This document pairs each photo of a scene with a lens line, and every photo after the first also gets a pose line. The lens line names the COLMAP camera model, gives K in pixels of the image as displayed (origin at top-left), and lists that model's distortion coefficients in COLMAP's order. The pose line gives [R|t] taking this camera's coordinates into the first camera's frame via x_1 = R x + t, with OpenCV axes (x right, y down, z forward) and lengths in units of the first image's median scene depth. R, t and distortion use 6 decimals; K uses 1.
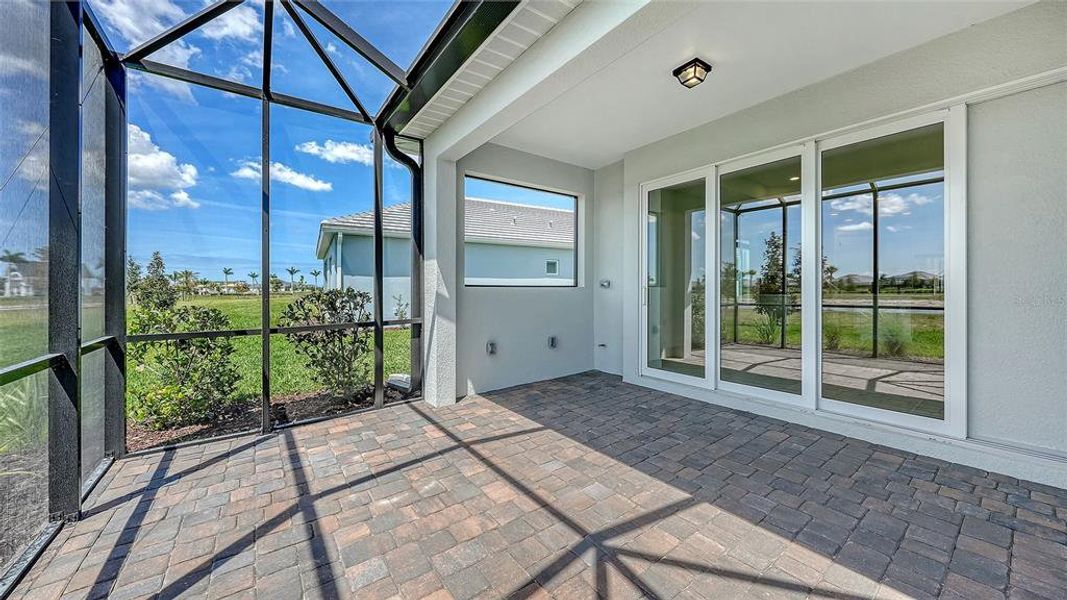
lens RADIAL K [[368.8, 0, 524.7], [0, 368.8, 286.2], [0, 0, 1]] dist [-0.001259, -0.000541]
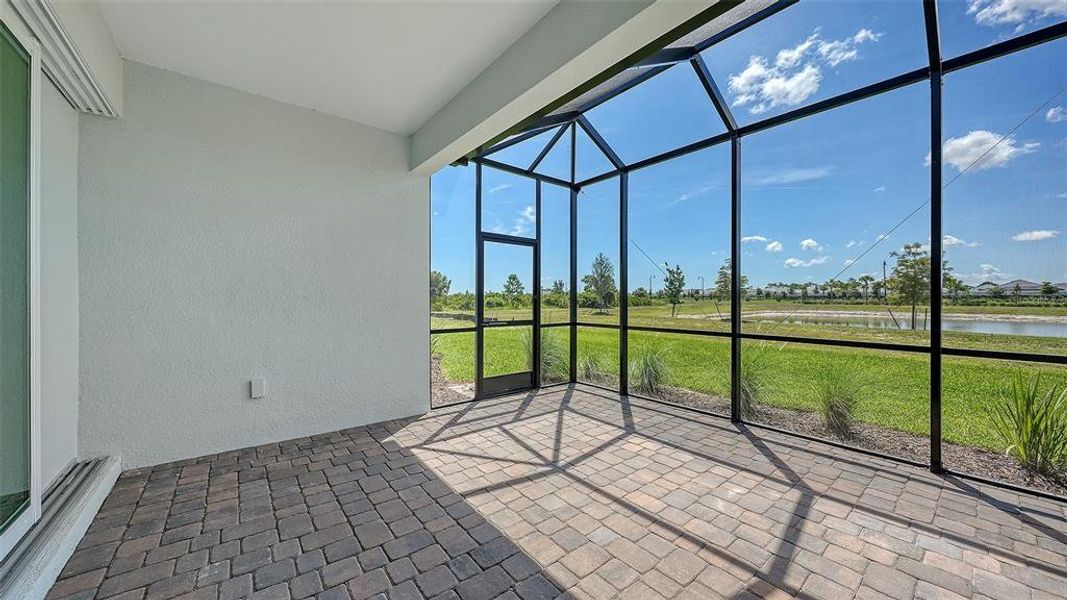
lens RADIAL K [[368.8, 0, 532.3], [0, 368.8, 304.1], [0, 0, 1]] dist [-0.001259, -0.000541]
pose [[-0.998259, 0.005967, -0.058680, 0.256760], [0.005370, 0.999932, 0.010318, -0.004975], [0.058738, 0.009985, -0.998224, 1.693783]]
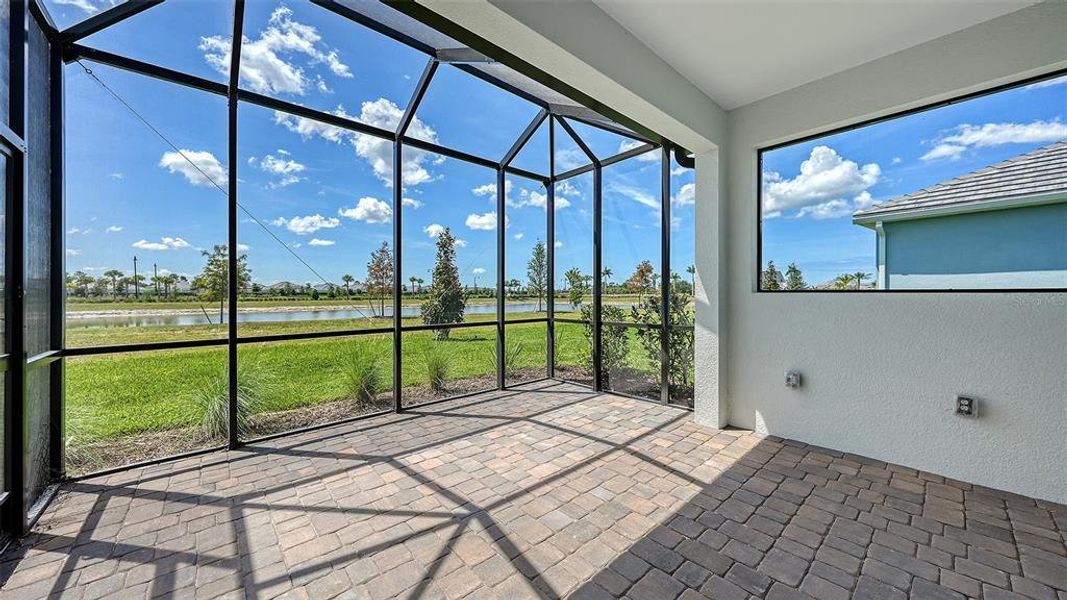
lens RADIAL K [[368.8, 0, 533.9], [0, 368.8, 289.1], [0, 0, 1]] dist [-0.001259, -0.000541]
pose [[0.099349, -0.006708, -0.995030, 0.935932], [0.011793, 0.999915, -0.005564, -0.013122], [0.994983, -0.011181, 0.099420, 0.721981]]
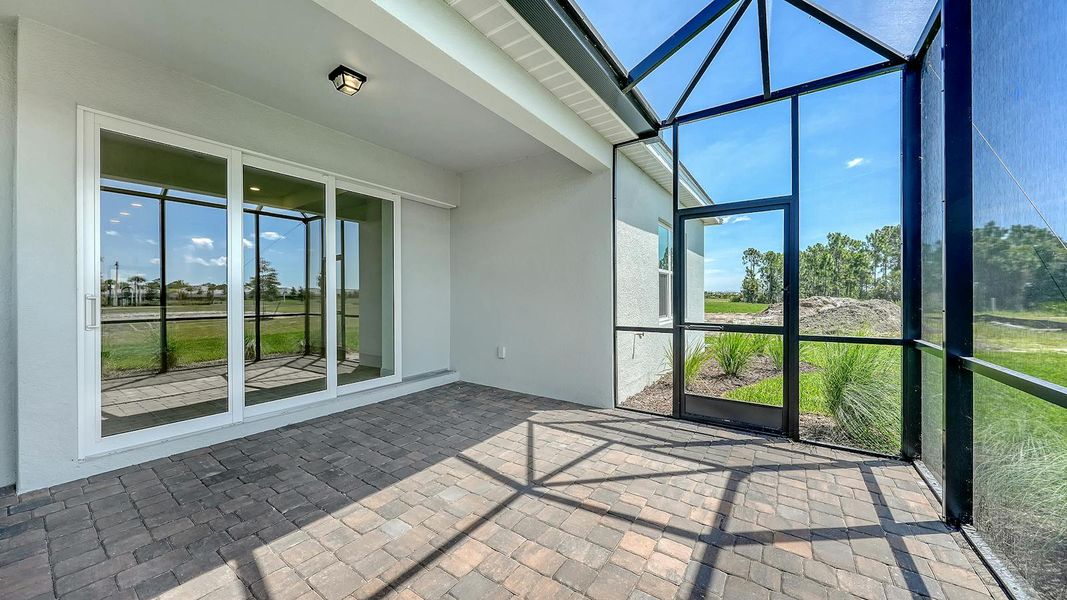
lens RADIAL K [[368.8, 0, 533.4], [0, 368.8, 301.4], [0, 0, 1]] dist [-0.001259, -0.000541]
pose [[-0.332004, 0.000701, 0.943278, -0.713832], [-0.001356, 0.999998, -0.001220, 0.017272], [-0.943277, -0.001684, -0.332003, 0.949782]]
